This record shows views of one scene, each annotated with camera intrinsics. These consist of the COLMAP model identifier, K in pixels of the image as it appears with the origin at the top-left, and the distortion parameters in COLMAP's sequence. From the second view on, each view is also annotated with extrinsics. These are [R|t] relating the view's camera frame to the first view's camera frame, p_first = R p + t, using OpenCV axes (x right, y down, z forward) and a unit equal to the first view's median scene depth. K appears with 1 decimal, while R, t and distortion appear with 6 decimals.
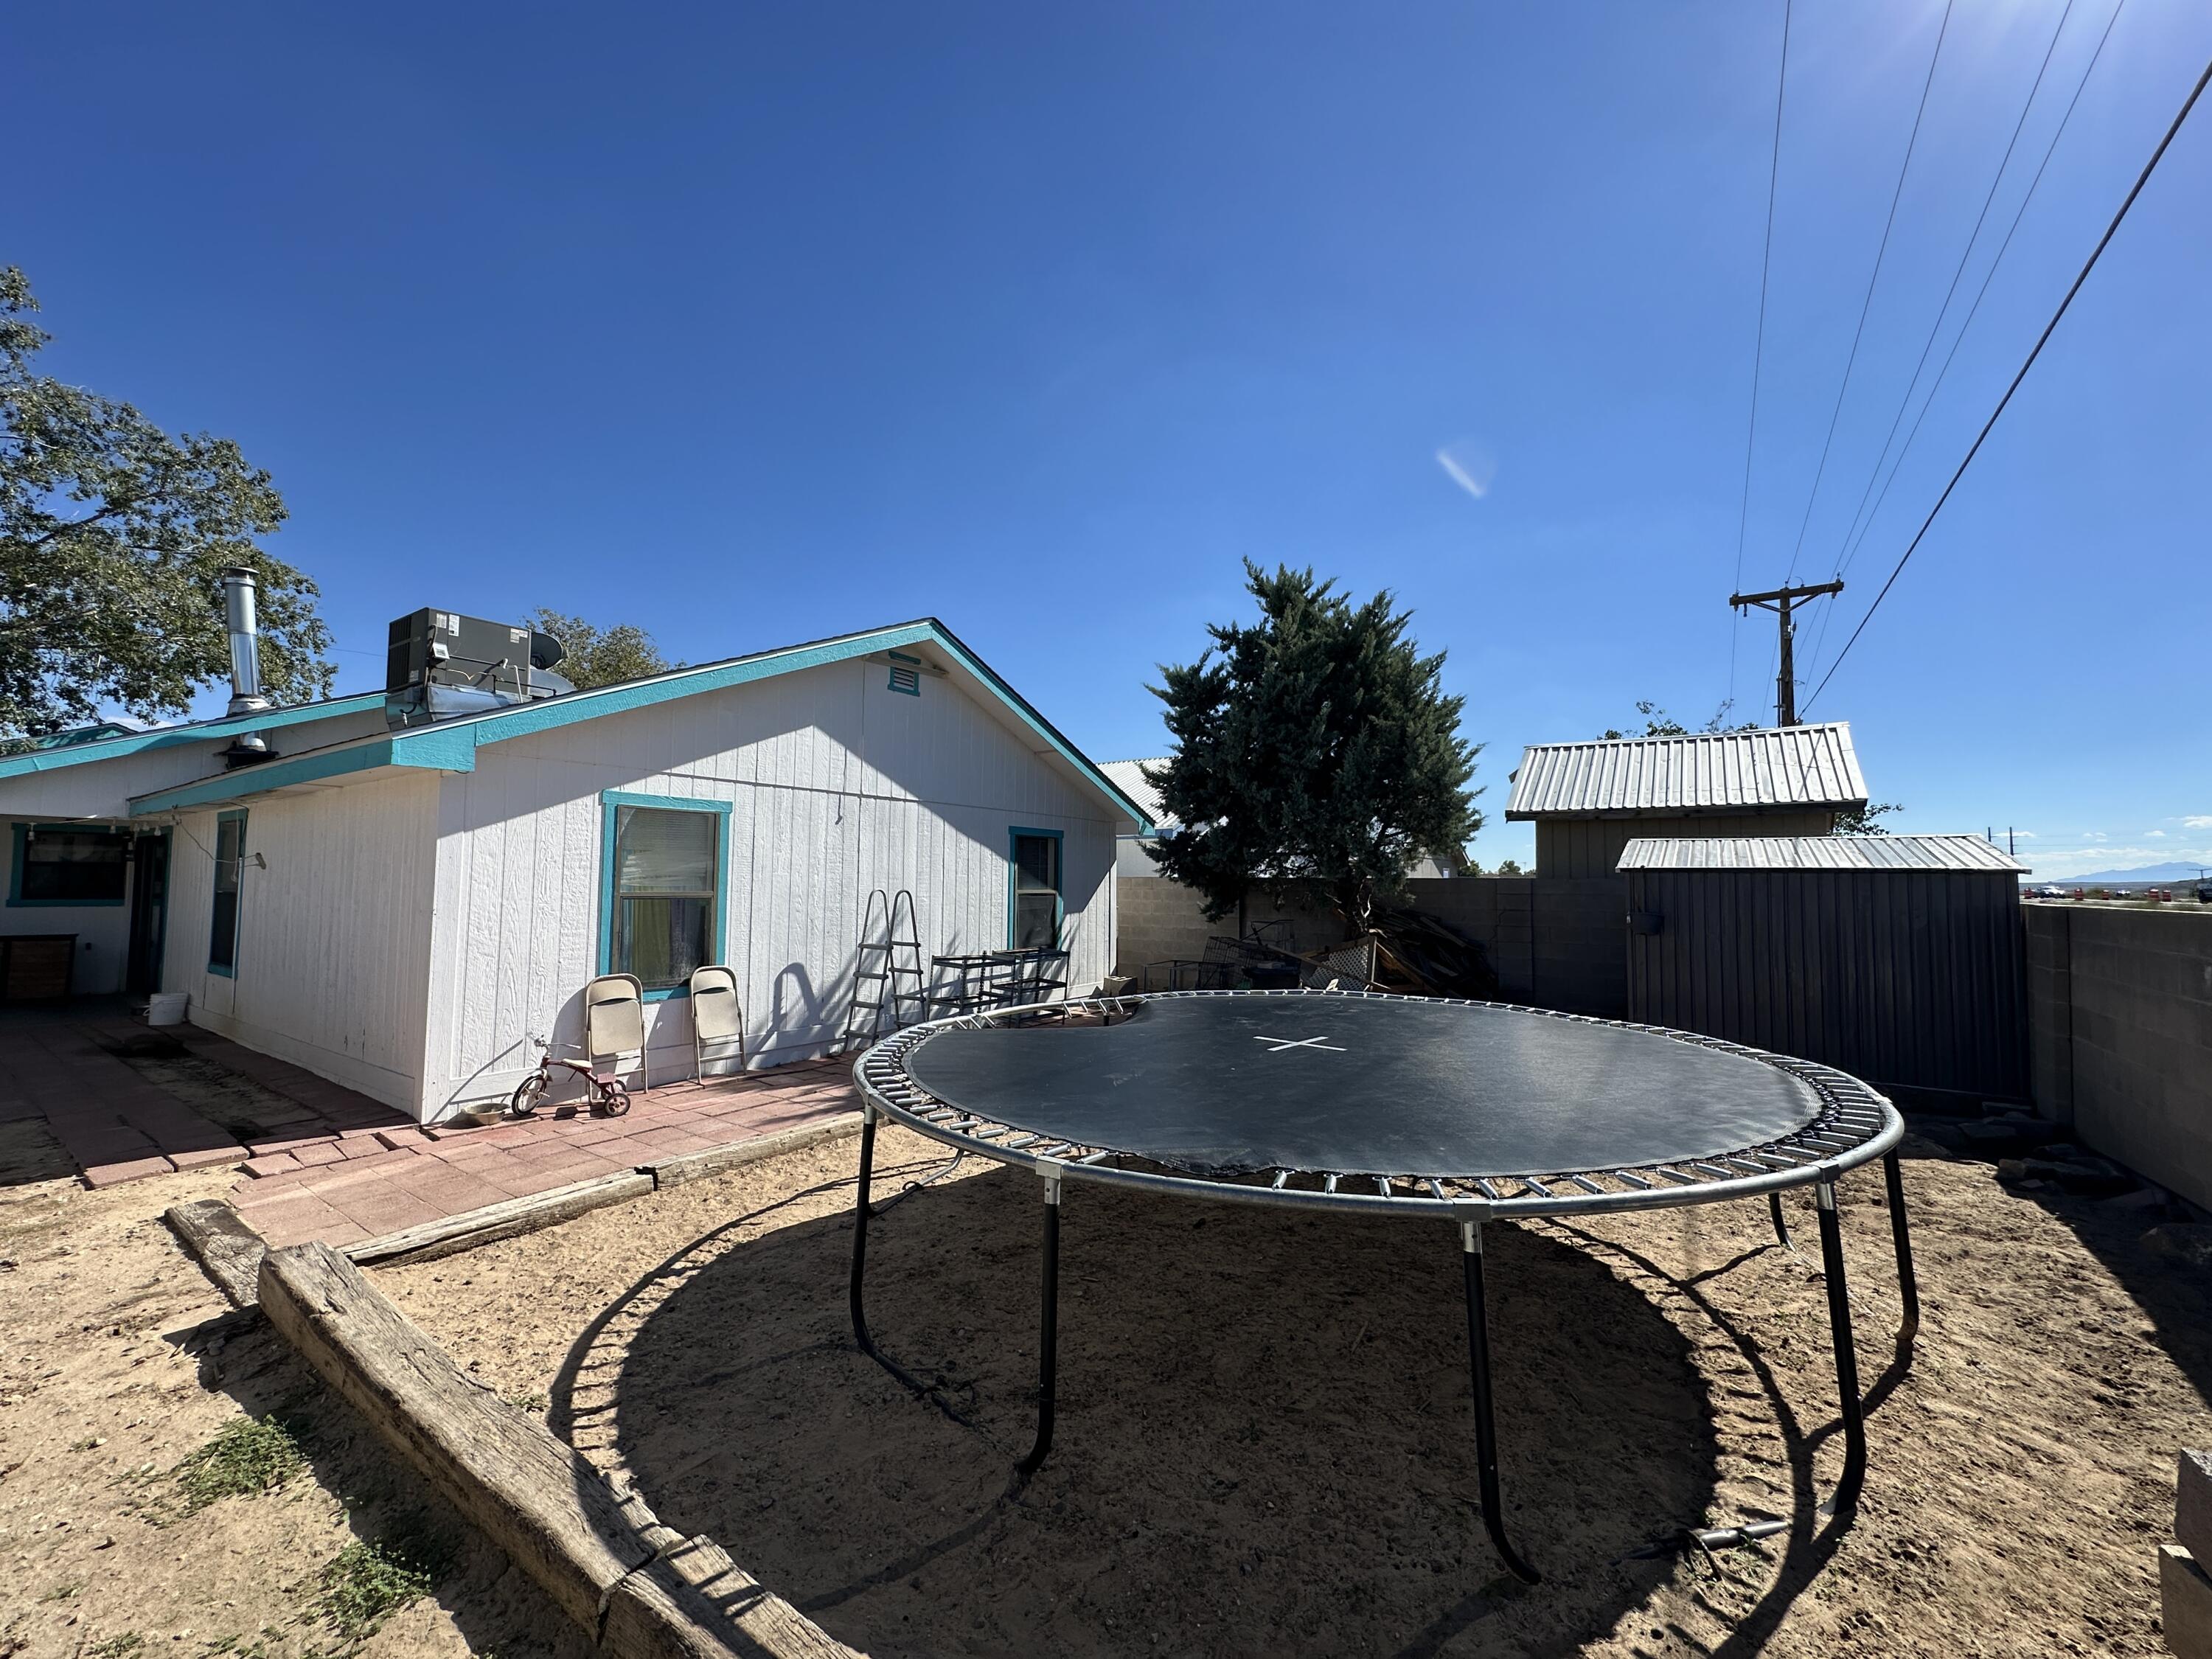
lens RADIAL K [[885.6, 0, 1100.9], [0, 885.6, 822.0], [0, 0, 1]] dist [-0.002541, 0.000271]
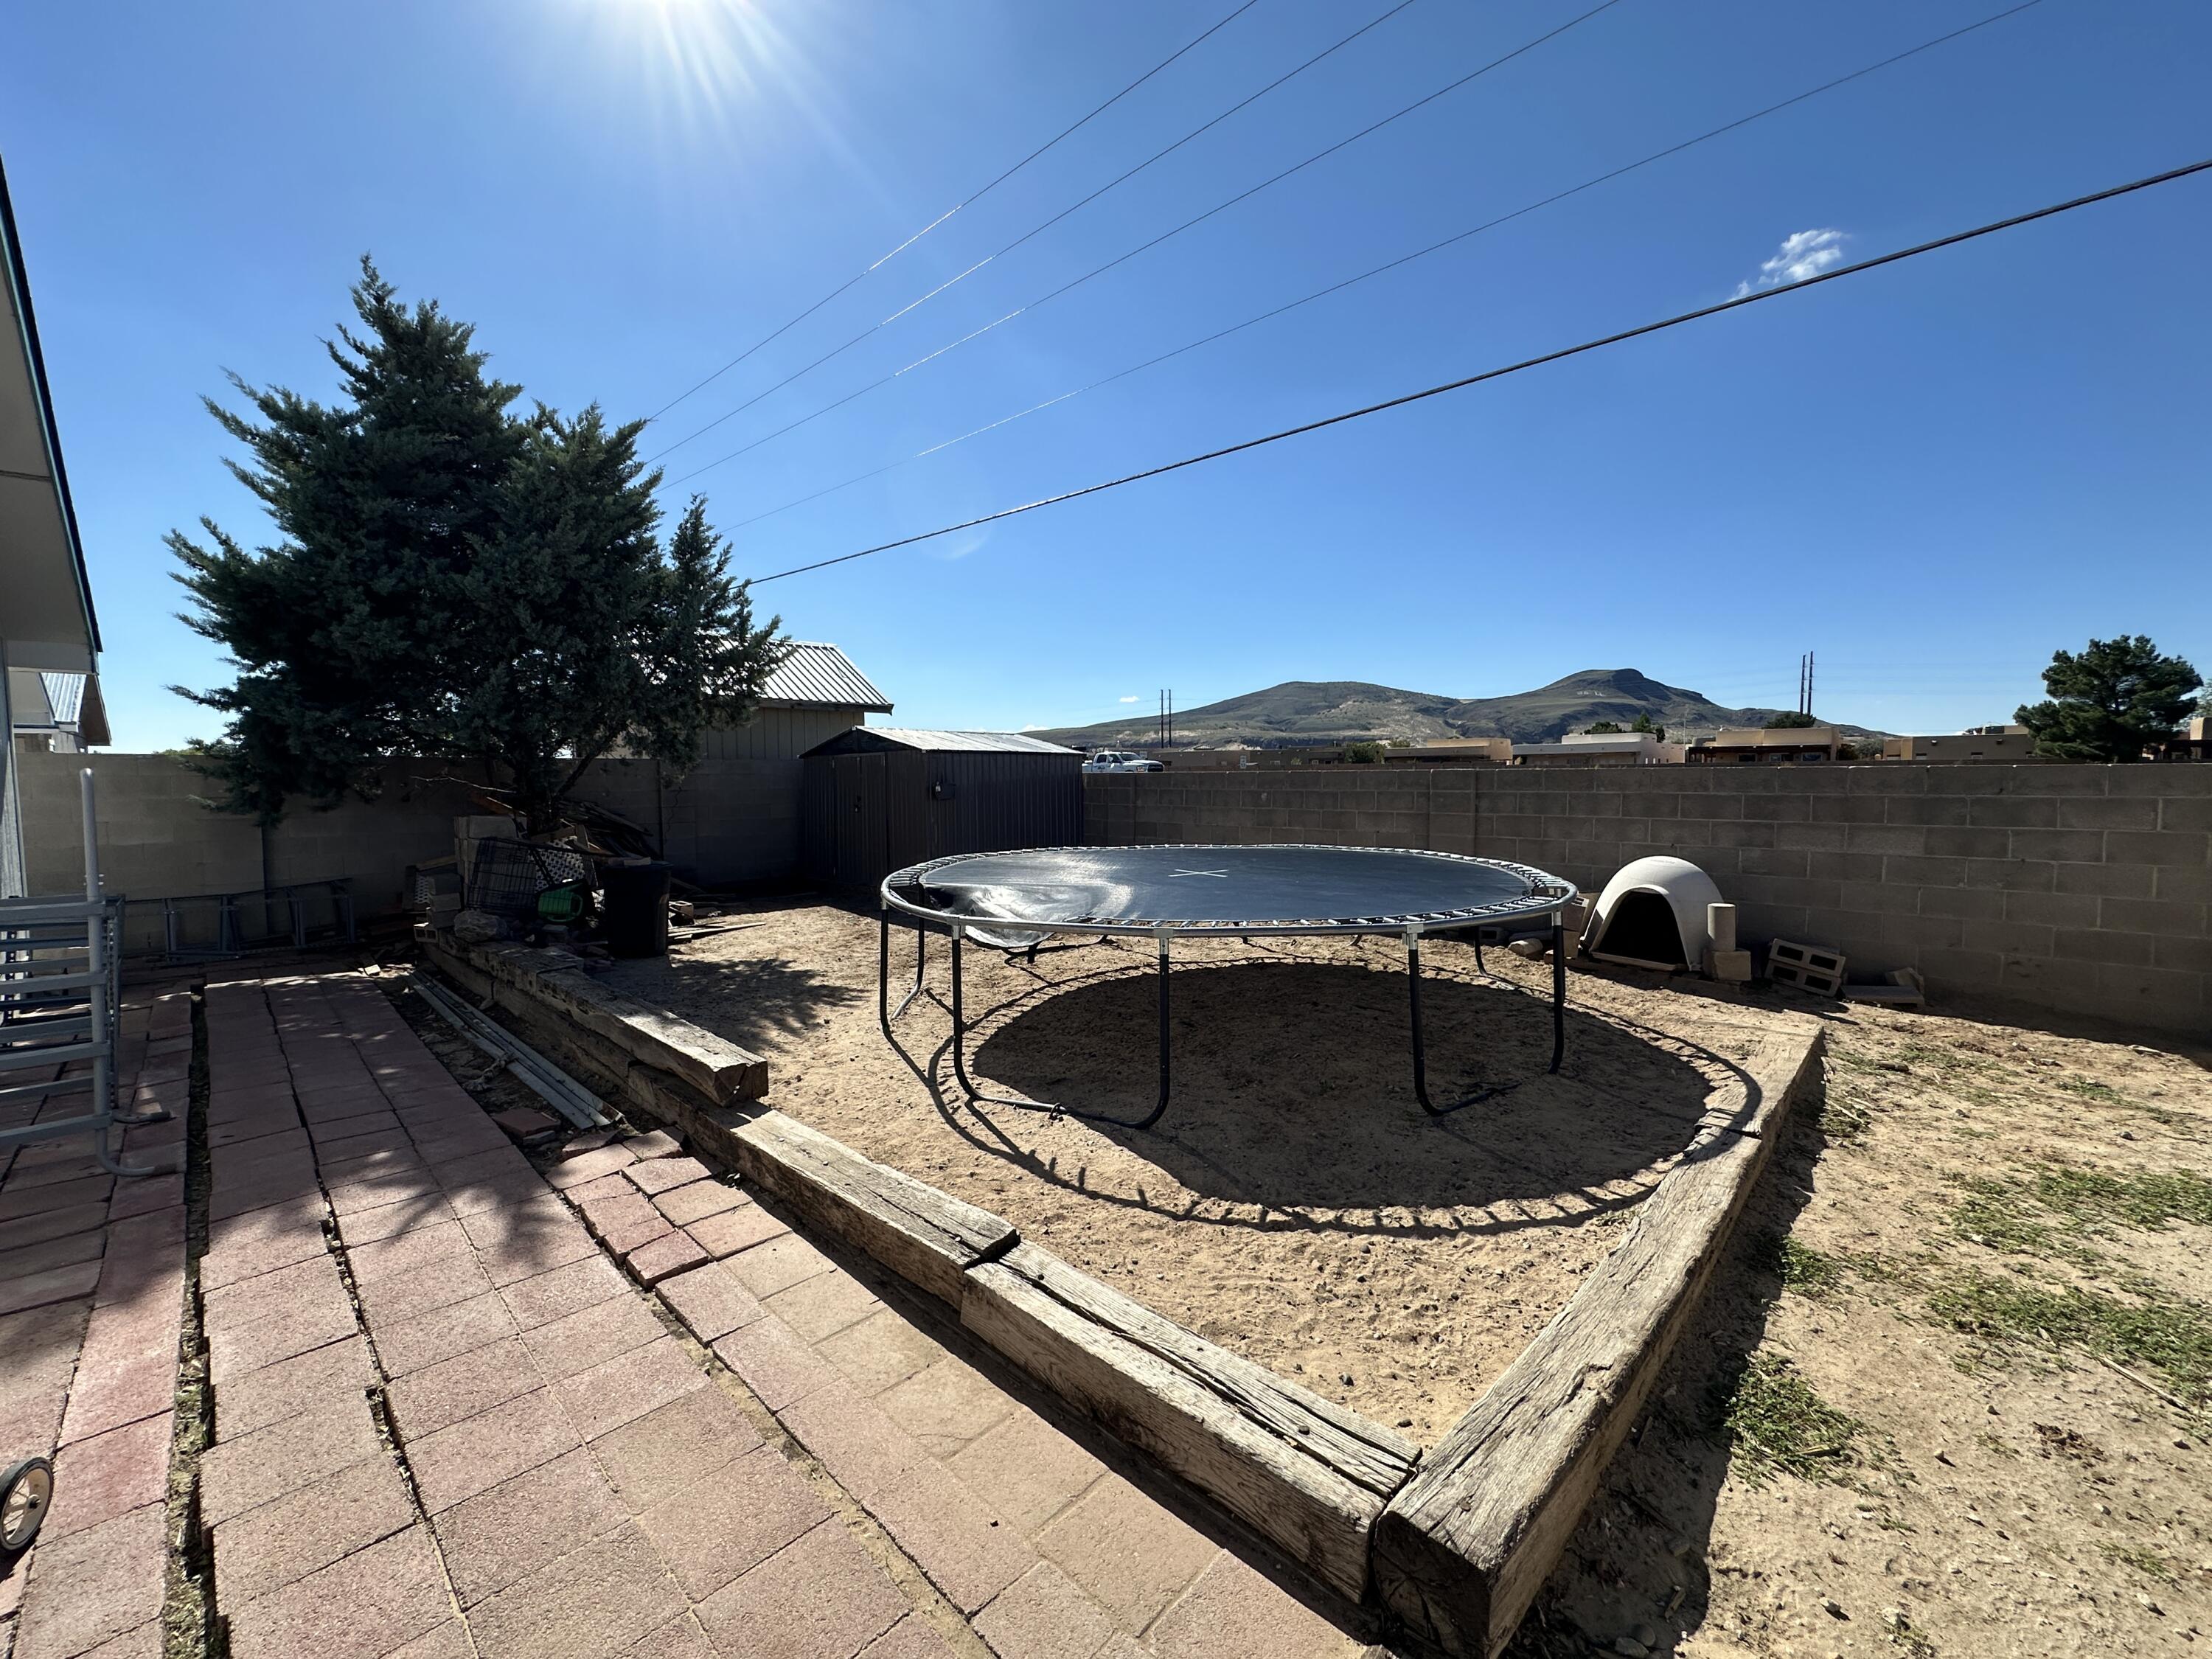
lens RADIAL K [[885.6, 0, 1100.5], [0, 885.6, 832.4], [0, 0, 1]] dist [-0.002541, 0.000271]
pose [[0.169411, -0.071554, 0.982944, -1.804601], [-0.063391, 0.994504, 0.083321, 0.133215], [-0.983505, -0.076426, 0.163945, 1.492404]]
